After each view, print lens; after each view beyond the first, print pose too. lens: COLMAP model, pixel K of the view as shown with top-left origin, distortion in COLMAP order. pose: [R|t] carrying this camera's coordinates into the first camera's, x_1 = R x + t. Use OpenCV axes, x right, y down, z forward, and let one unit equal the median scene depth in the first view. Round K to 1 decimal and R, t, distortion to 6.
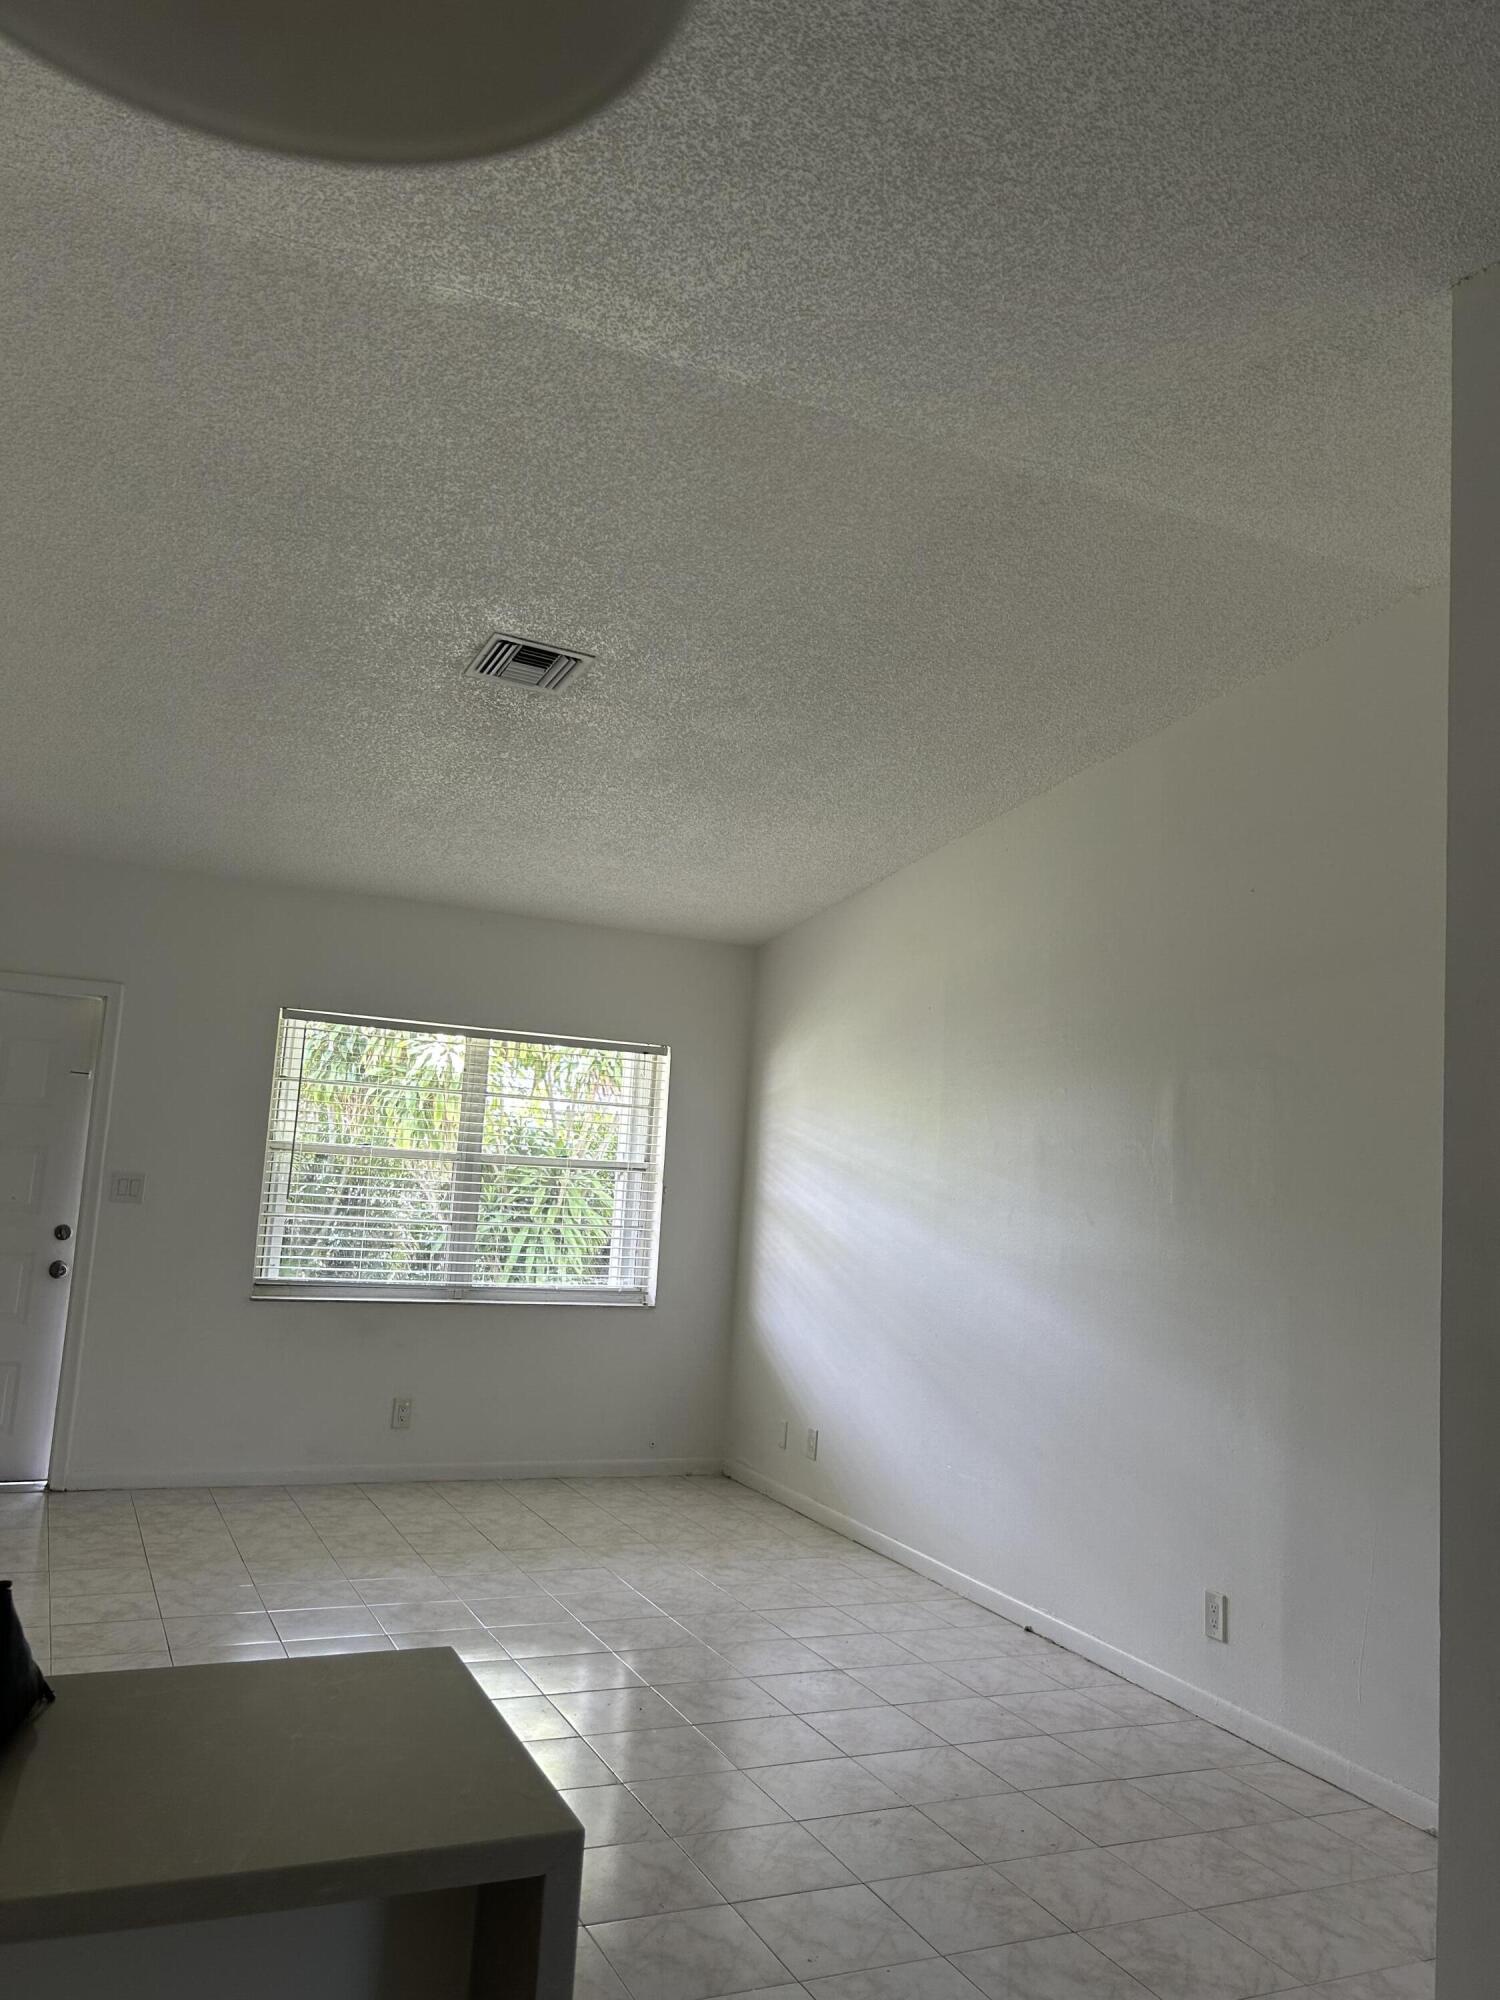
lens RADIAL K [[1491.0, 0, 746.0], [0, 1491.0, 996.3], [0, 0, 1]] dist [0.090971, -0.140992]
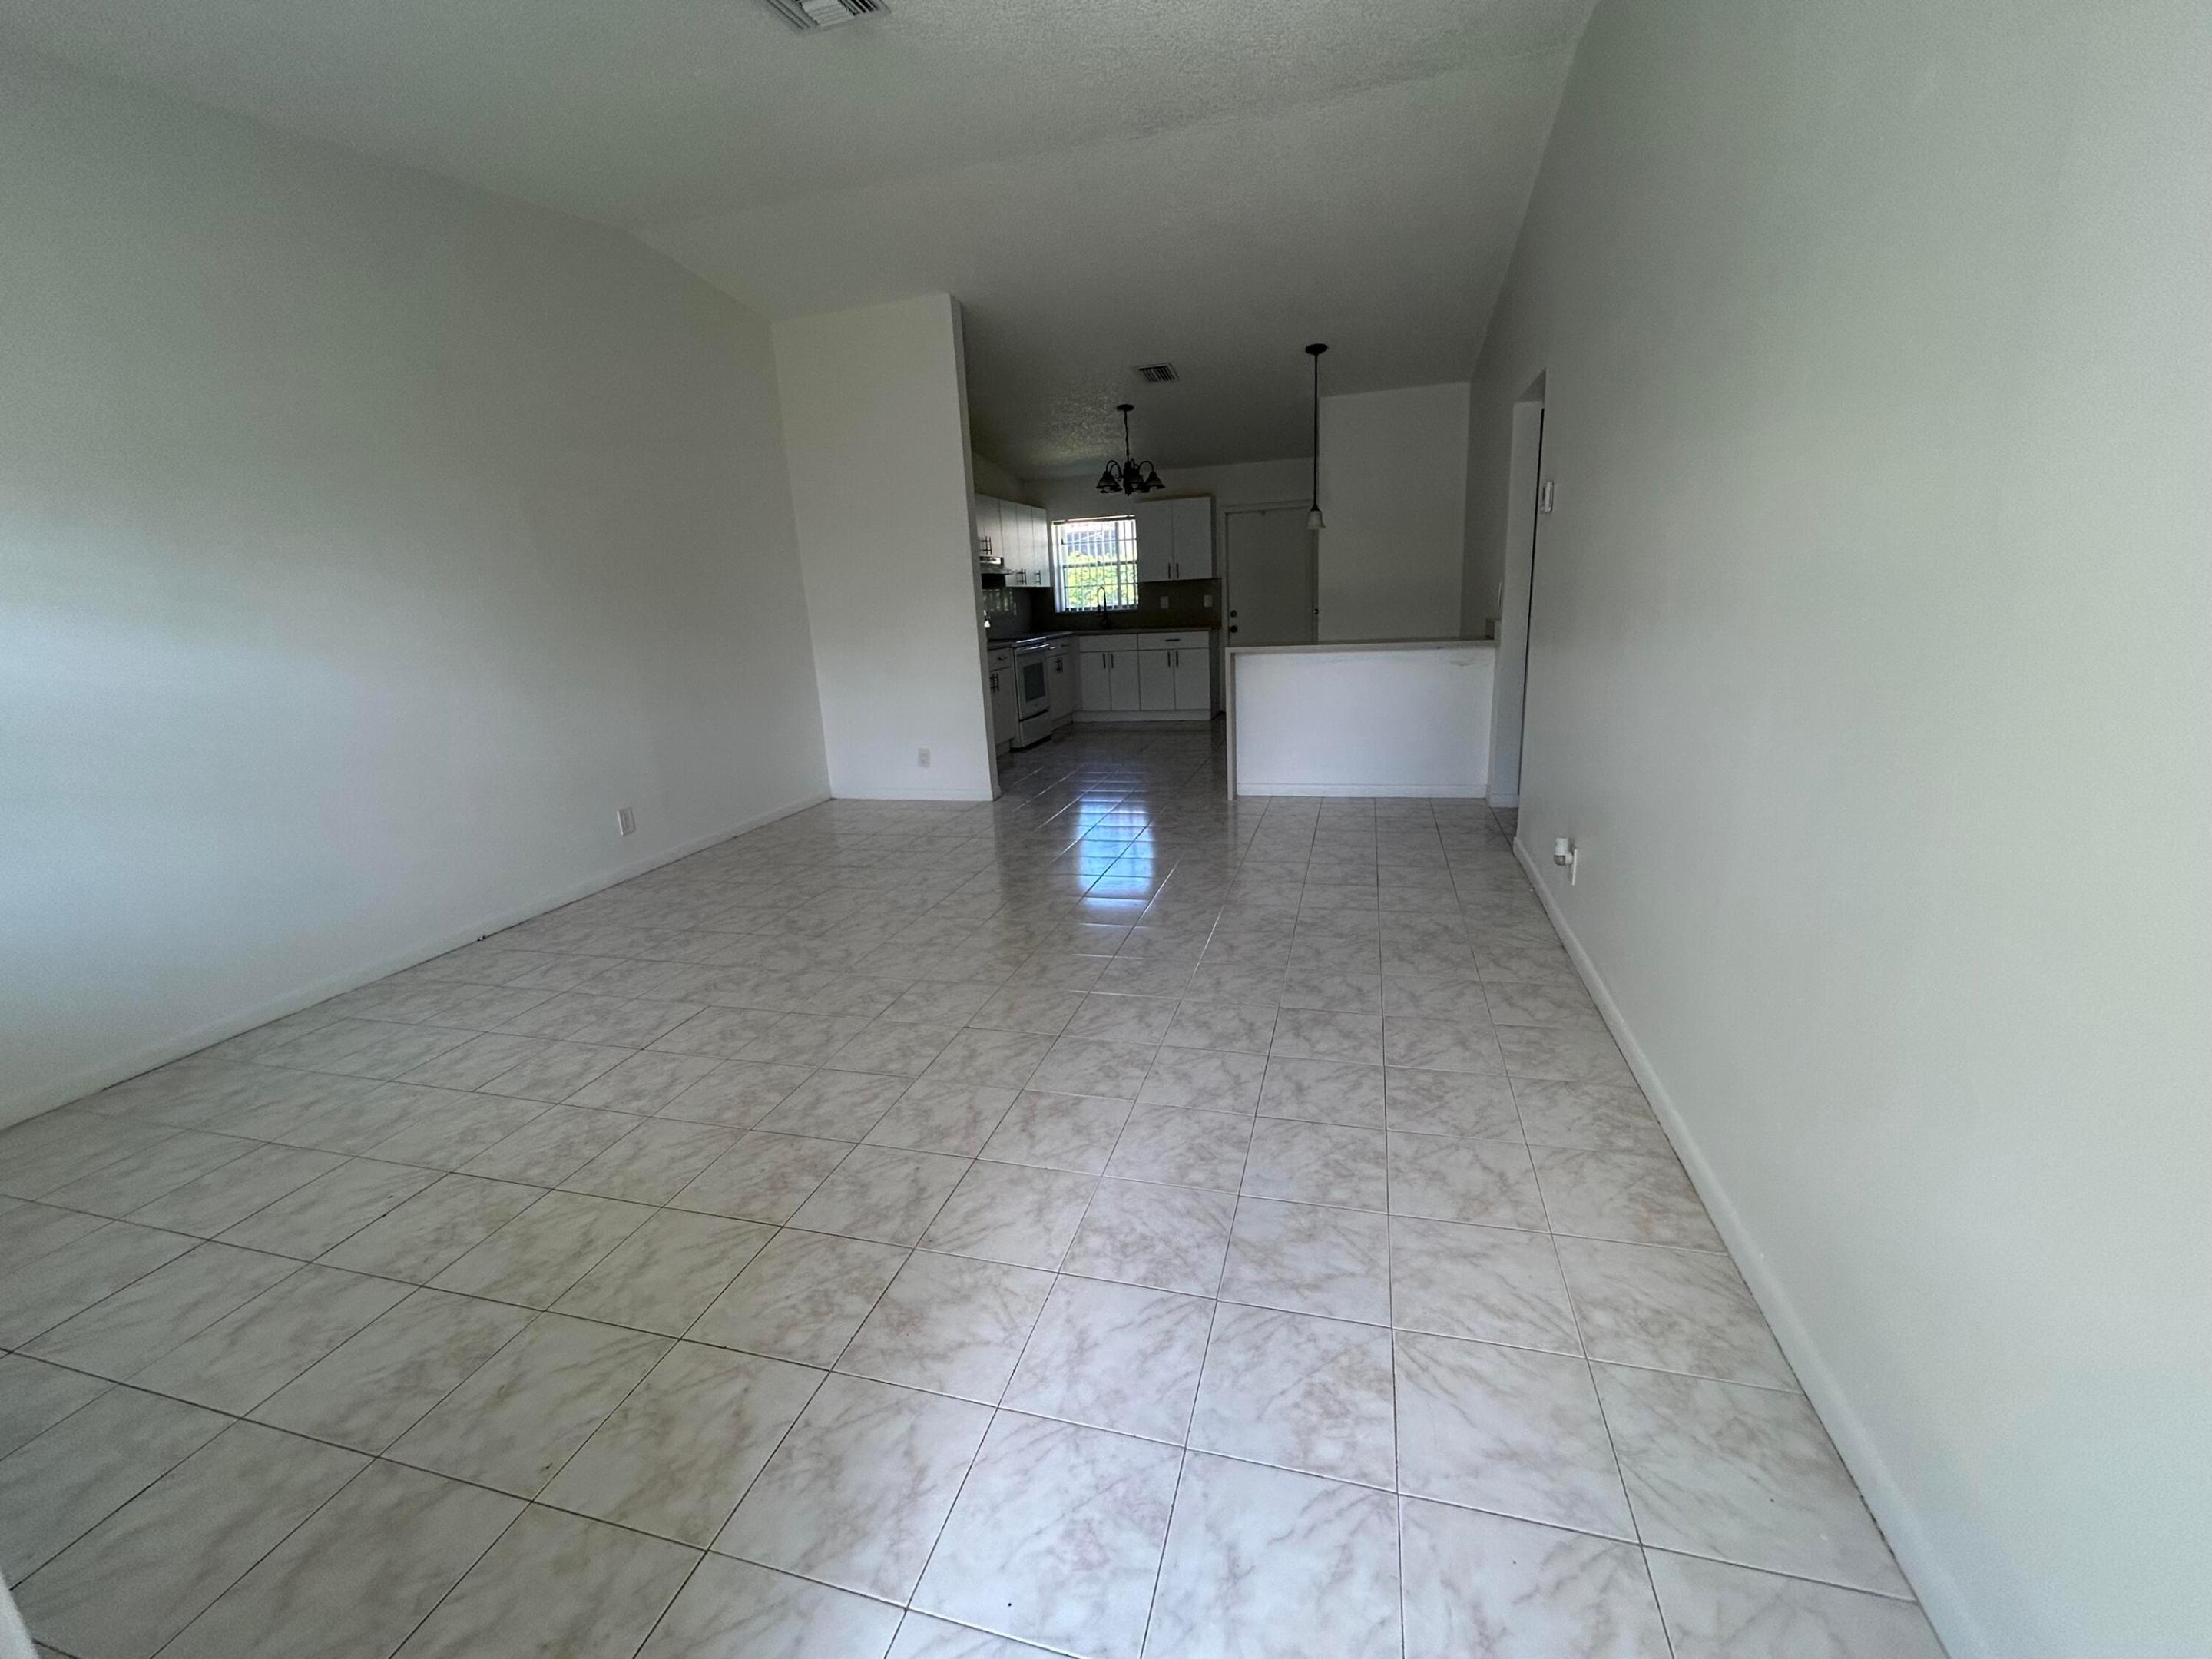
lens RADIAL K [[897.0, 0, 1106.0], [0, 897.0, 829.5], [0, 0, 1]] dist [0.001182, -0.000130]
pose [[-0.760070, -0.189815, 0.621501, -0.515408], [-0.077553, 0.976050, 0.203256, 0.111809], [-0.645197, 0.106290, -0.756587, 0.967147]]
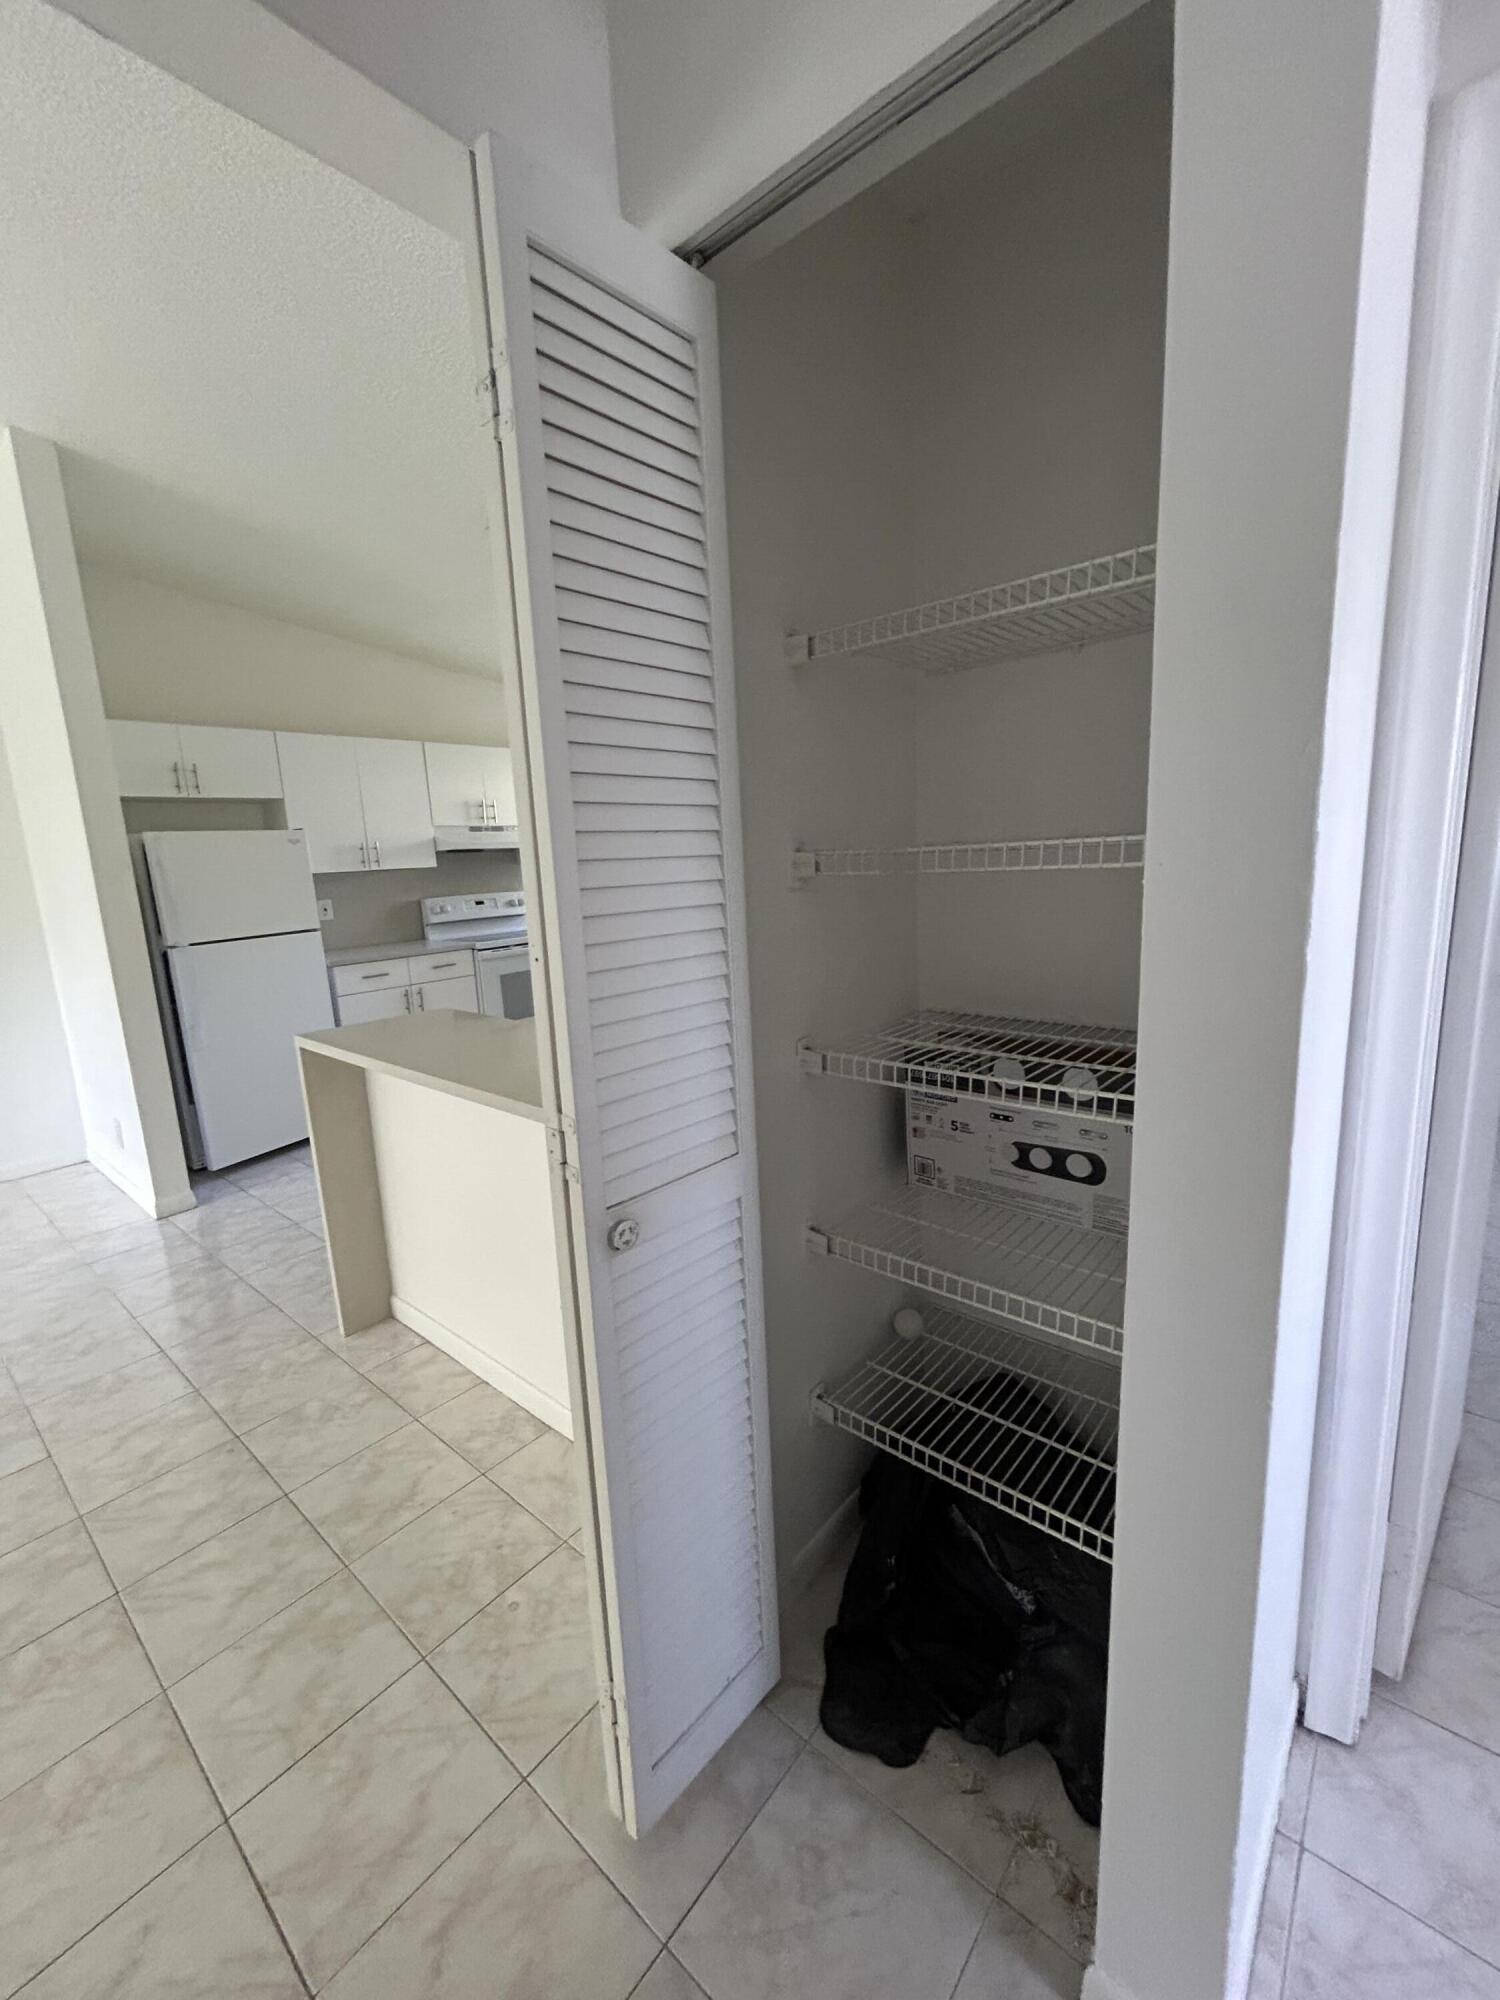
lens RADIAL K [[811.0, 0, 751.0], [0, 811.0, 1002.4], [0, 0, 1]] dist [0.001182, -0.000130]
pose [[-0.422937, -0.205933, 0.882449, -0.454363], [-0.087863, 0.978565, 0.186252, 0.007343], [-0.901889, 0.001238, -0.431966, 0.221679]]
